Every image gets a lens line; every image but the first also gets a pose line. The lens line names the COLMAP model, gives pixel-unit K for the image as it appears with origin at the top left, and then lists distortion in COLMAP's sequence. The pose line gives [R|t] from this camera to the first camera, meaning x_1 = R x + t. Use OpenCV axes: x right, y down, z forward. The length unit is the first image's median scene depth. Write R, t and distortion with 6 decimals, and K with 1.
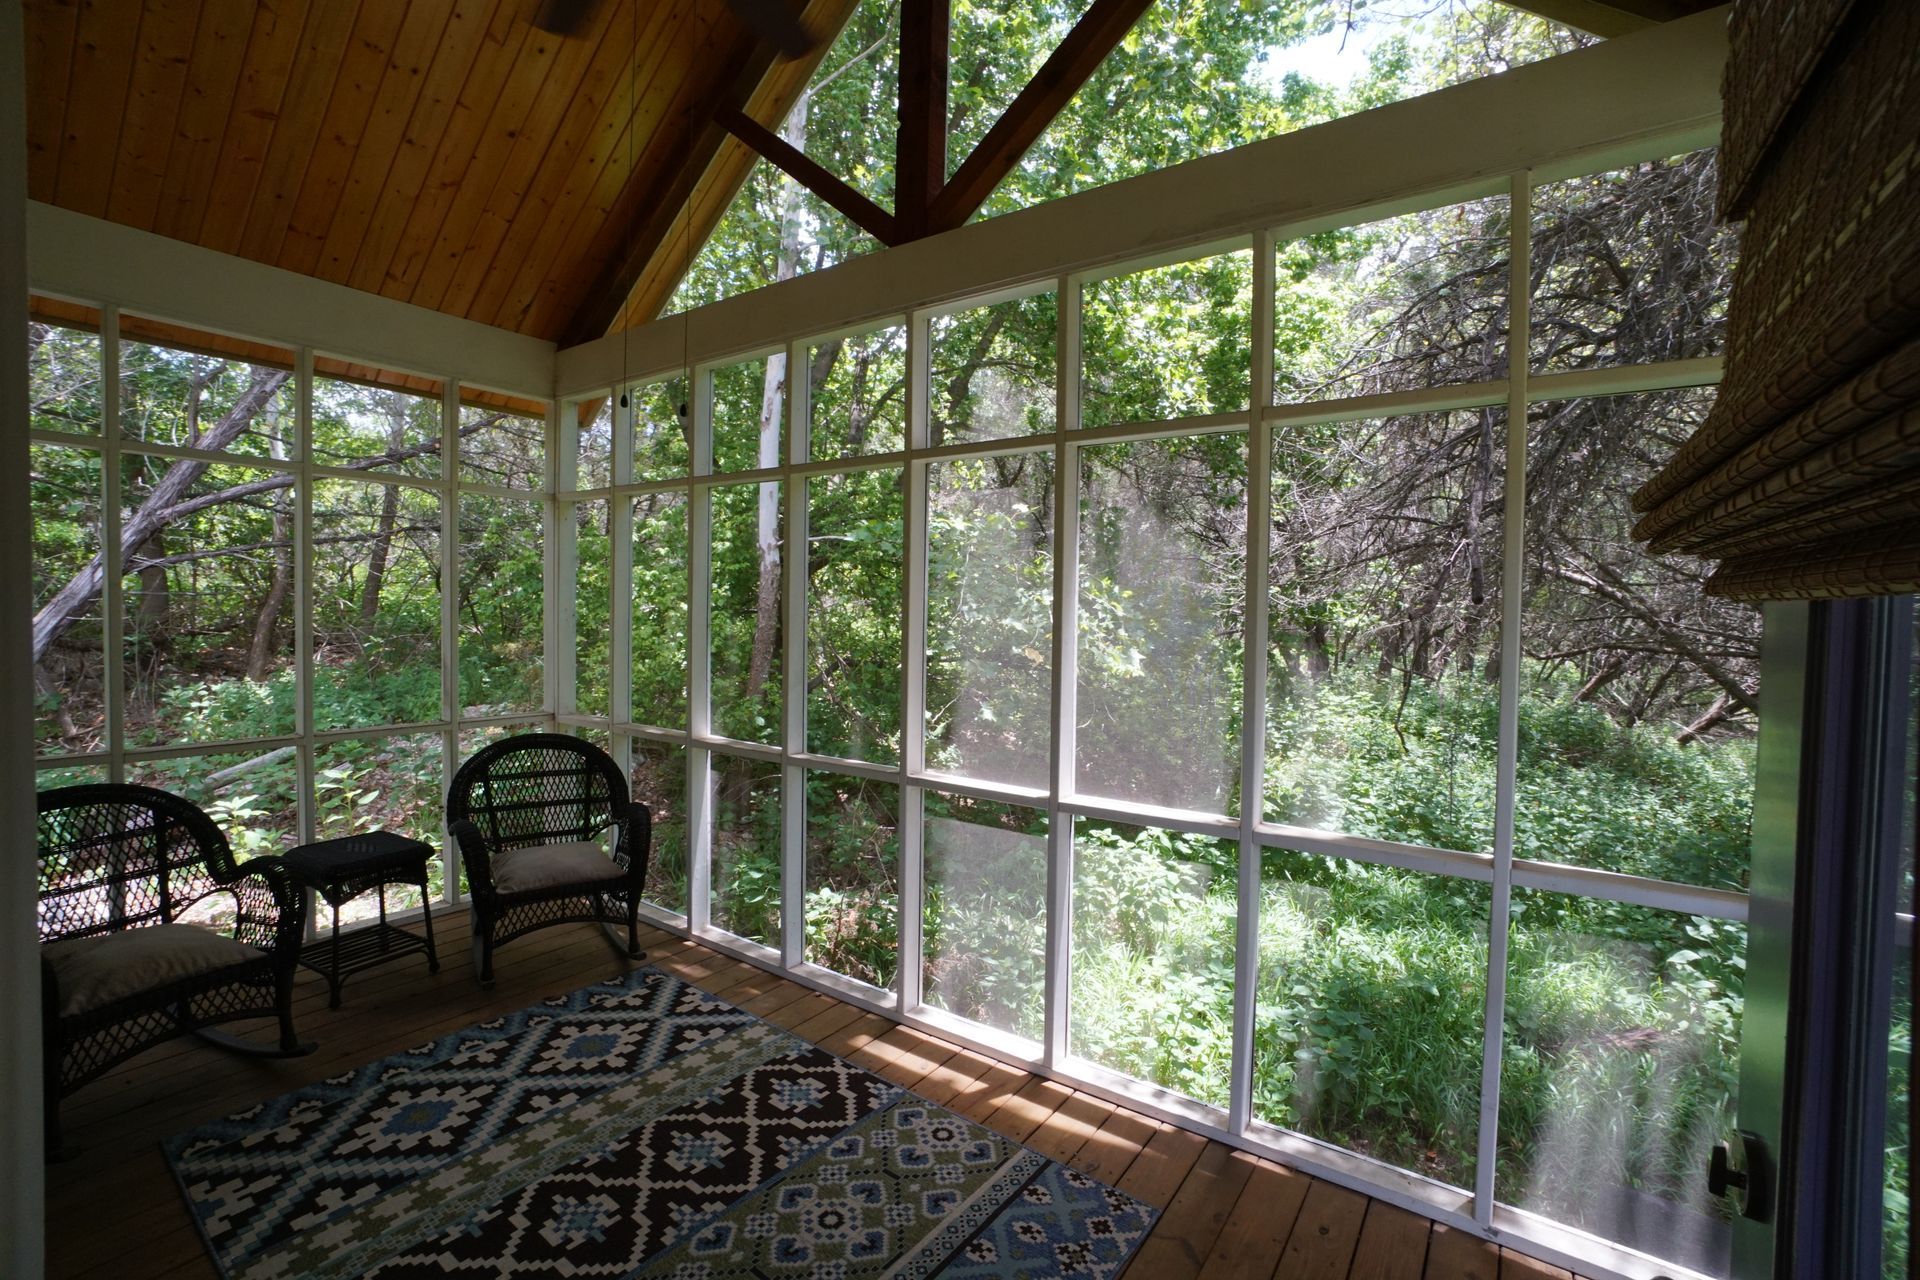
lens RADIAL K [[841.7, 0, 941.9], [0, 841.7, 632.5], [0, 0, 1]] dist [-0.064592, 0.023186]
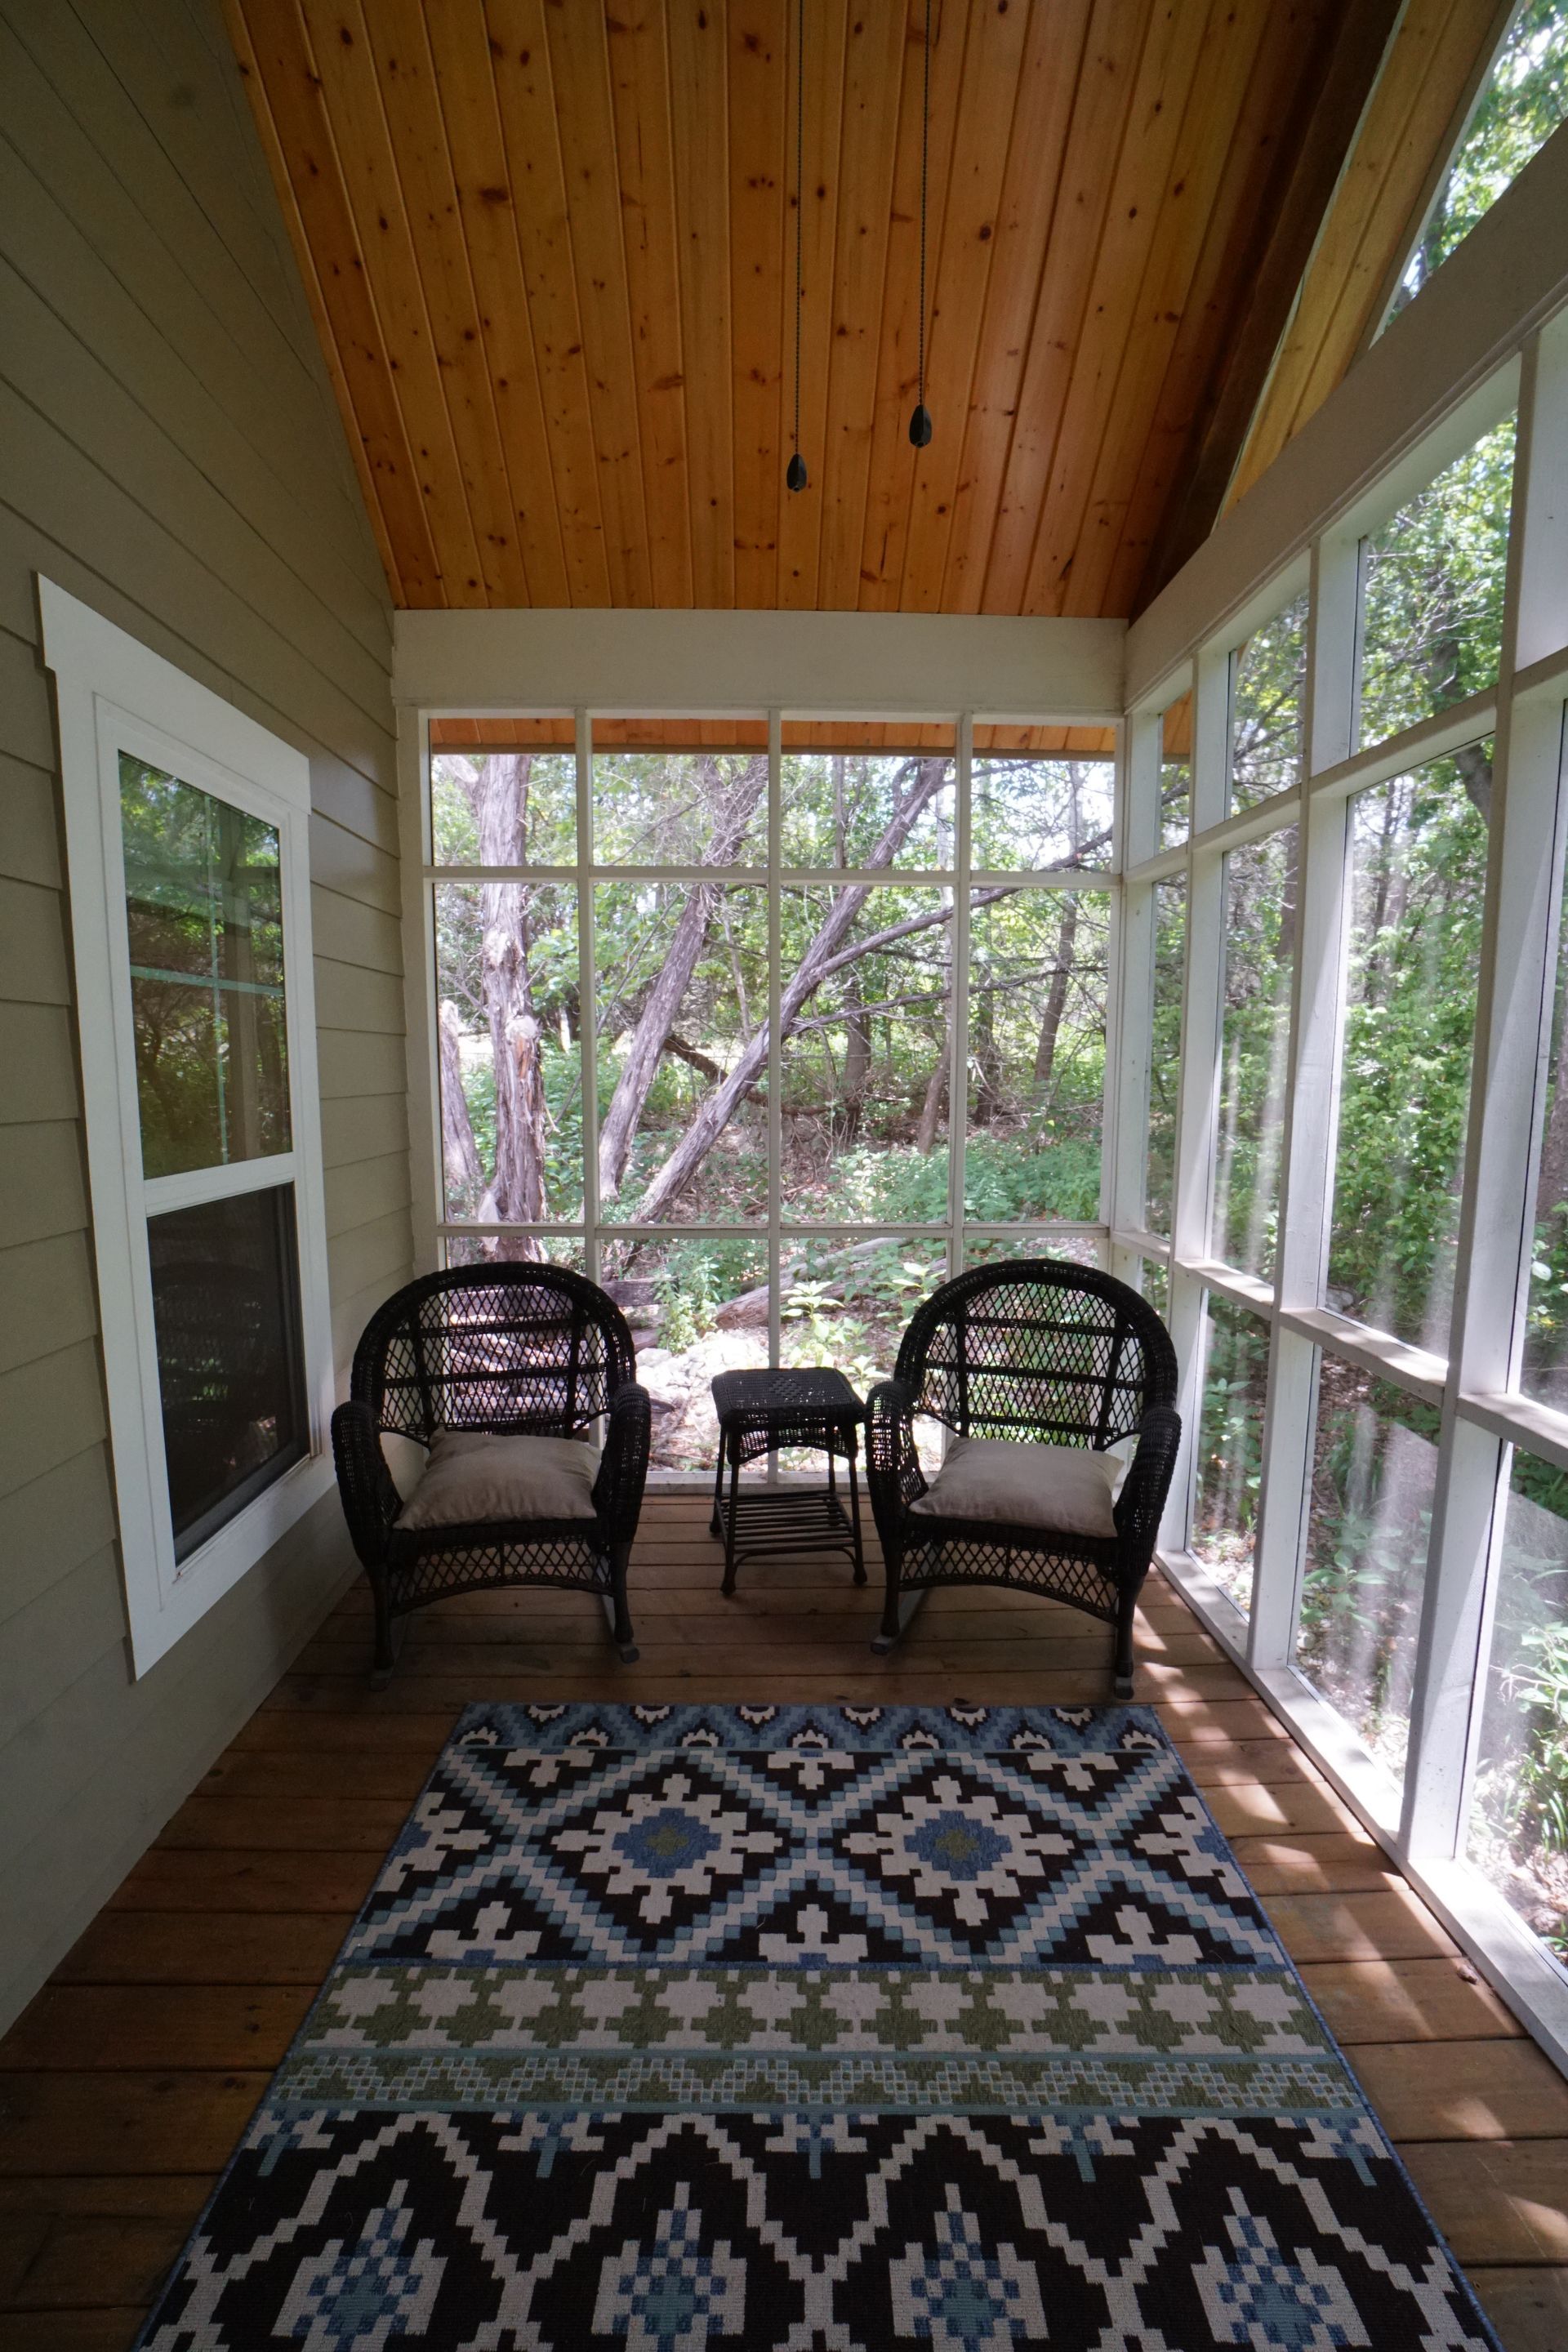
lens RADIAL K [[1031.1, 0, 774.3], [0, 1031.1, 1204.3], [0, 0, 1]] dist [-0.064592, 0.023186]
pose [[0.597346, 0.090520, -0.796858, 0.003524], [-0.014240, 0.994650, 0.102314, 0.004696], [0.801857, -0.049770, 0.595440, 0.489055]]
